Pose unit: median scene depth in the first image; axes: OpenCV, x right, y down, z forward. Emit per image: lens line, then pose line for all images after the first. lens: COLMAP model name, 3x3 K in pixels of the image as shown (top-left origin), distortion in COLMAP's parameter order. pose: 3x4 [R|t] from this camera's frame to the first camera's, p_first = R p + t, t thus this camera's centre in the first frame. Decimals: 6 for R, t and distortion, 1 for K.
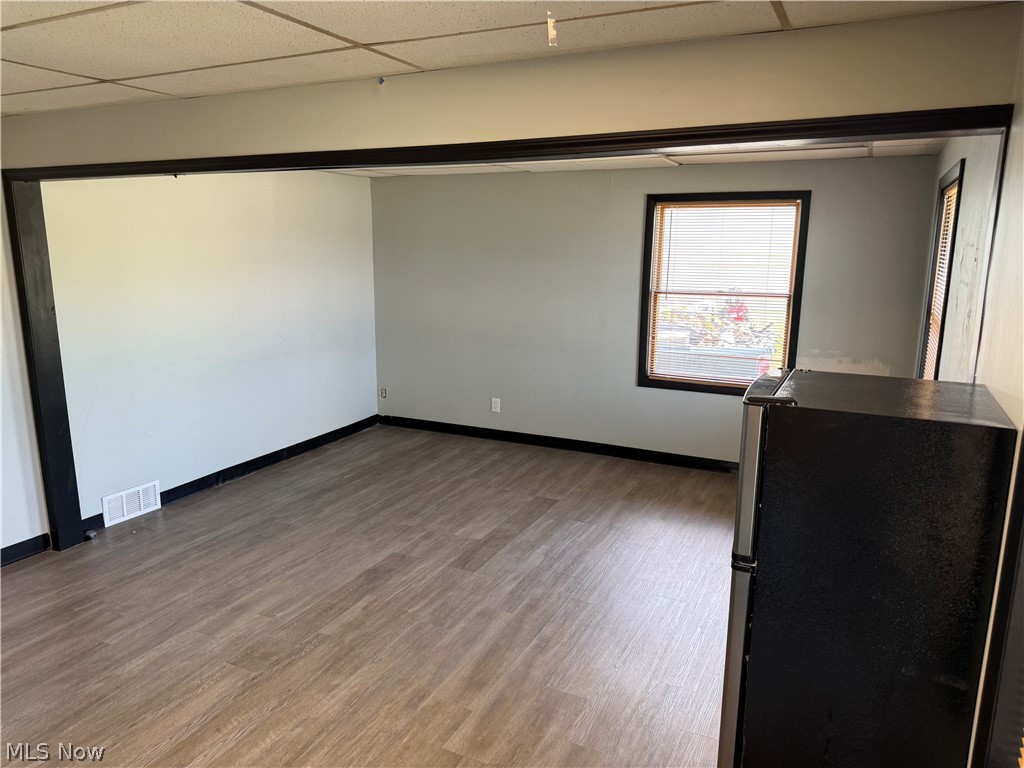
lens RADIAL K [[728.4, 0, 504.6], [0, 728.4, 381.2], [0, 0, 1]] dist [0.061815, -0.076715]
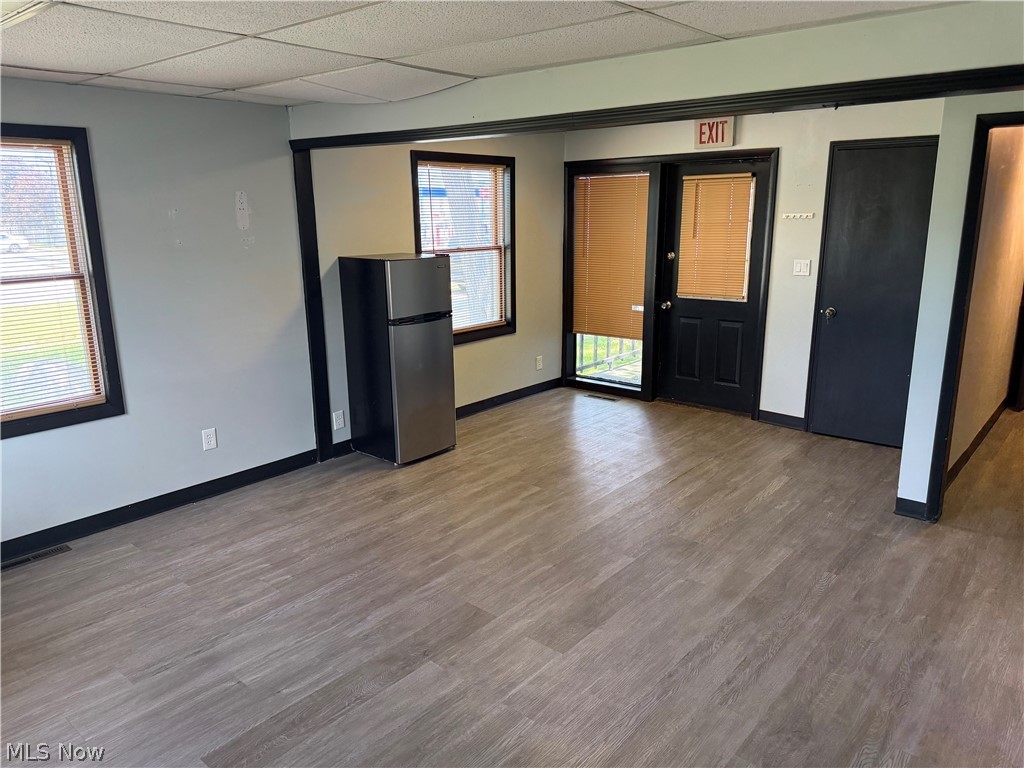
lens RADIAL K [[728.4, 0, 513.0], [0, 728.4, 382.8], [0, 0, 1]] dist [0.061815, -0.076715]
pose [[-0.971002, -0.052347, 0.233271, -0.294371], [0.050207, 0.909325, 0.413046, -0.328408], [-0.233741, 0.412780, -0.880328, 1.754883]]
